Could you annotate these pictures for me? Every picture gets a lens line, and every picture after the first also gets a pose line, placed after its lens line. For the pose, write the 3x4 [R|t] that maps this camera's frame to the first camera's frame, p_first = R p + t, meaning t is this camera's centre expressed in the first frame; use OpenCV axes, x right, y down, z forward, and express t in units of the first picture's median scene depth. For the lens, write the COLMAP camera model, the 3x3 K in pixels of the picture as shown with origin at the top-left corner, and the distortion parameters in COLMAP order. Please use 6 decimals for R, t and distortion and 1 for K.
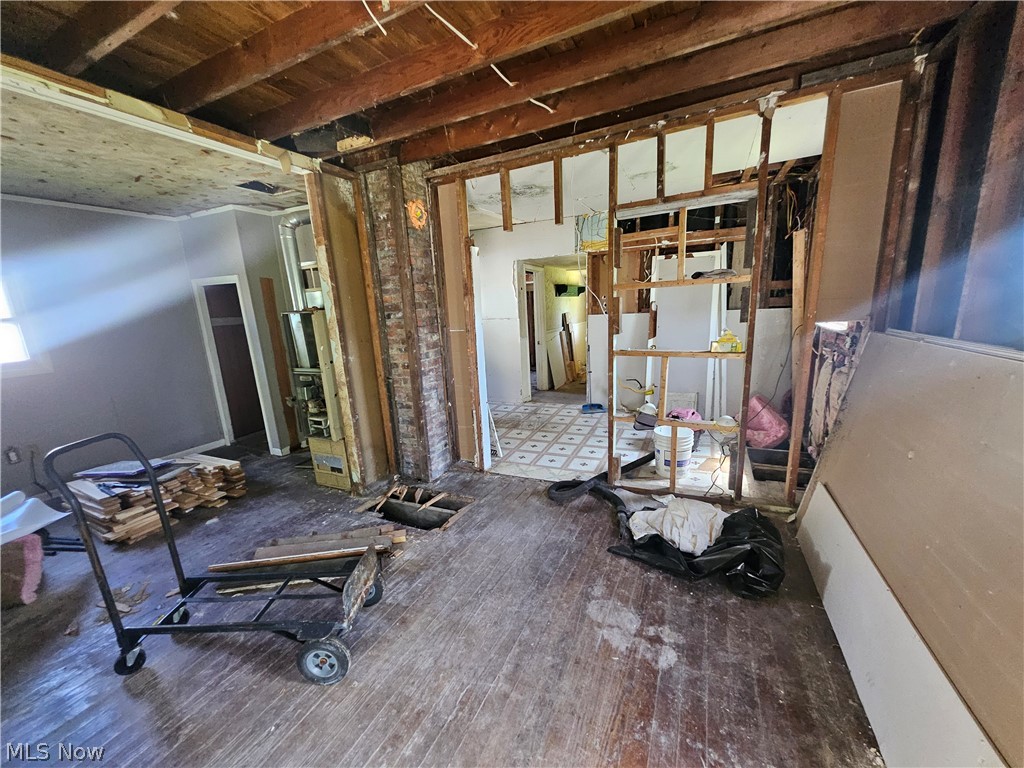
lens RADIAL K [[397.5, 0, 511.9], [0, 397.5, 398.4], [0, 0, 1]] dist [0.006608, -0.004986]
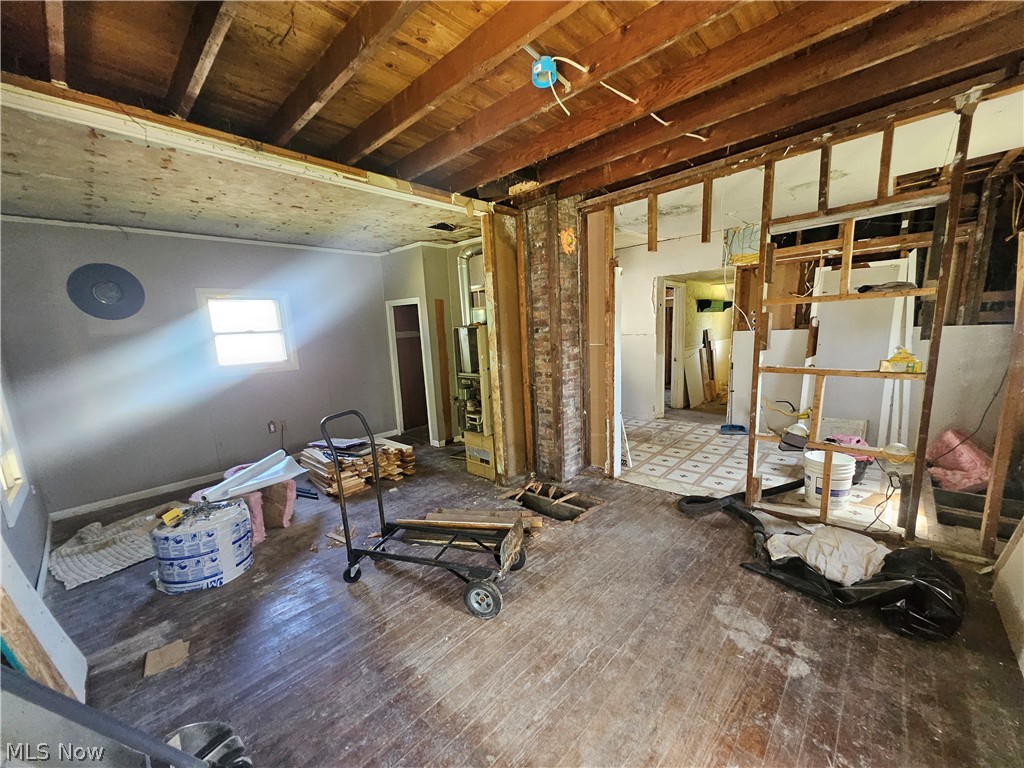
lens RADIAL K [[402.3, 0, 514.6], [0, 402.3, 402.2], [0, 0, 1]] dist [0.001328, 0.002149]
pose [[0.952447, 0.059579, -0.298822, -0.017465], [-0.068964, 0.997399, -0.020951, 0.030720], [0.296796, 0.040563, 0.954079, -0.130124]]
